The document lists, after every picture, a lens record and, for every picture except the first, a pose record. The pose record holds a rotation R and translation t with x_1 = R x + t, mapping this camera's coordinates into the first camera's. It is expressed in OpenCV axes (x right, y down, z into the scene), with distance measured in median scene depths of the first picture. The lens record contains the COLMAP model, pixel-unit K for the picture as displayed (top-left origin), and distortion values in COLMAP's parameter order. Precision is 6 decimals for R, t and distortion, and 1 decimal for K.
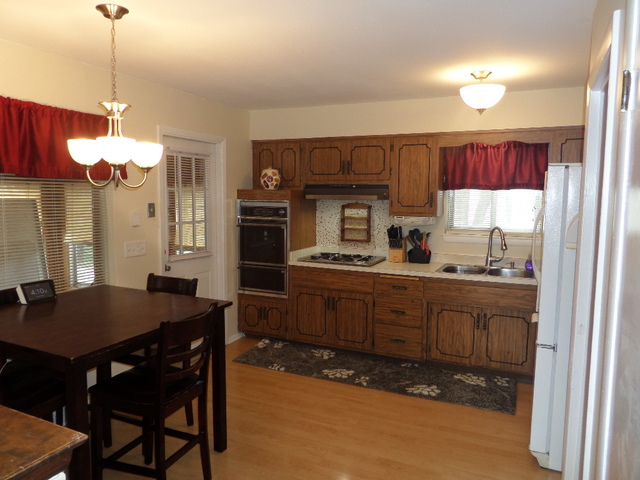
lens RADIAL K [[470.4, 0, 325.5], [0, 470.4, 242.0], [0, 0, 1]] dist [-0.006101, 0.000249]
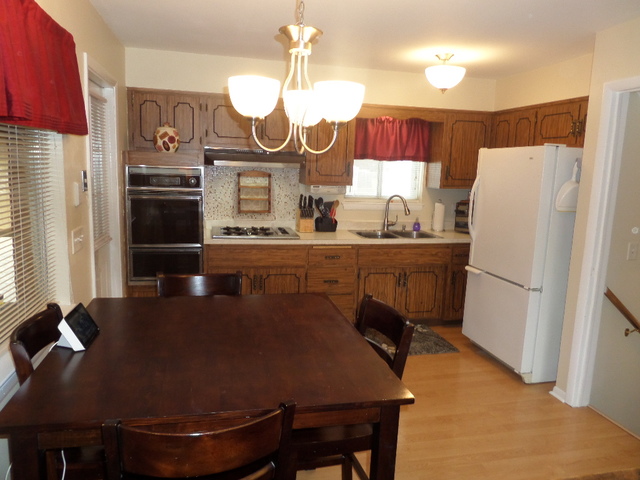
lens RADIAL K [[470.4, 0, 323.0], [0, 470.4, 239.1], [0, 0, 1]] dist [-0.006101, 0.000249]
pose [[0.791272, -0.077707, 0.606507, -0.435196], [0.036057, 0.996096, 0.080581, -0.021393], [-0.610401, -0.041892, 0.790984, 0.207314]]
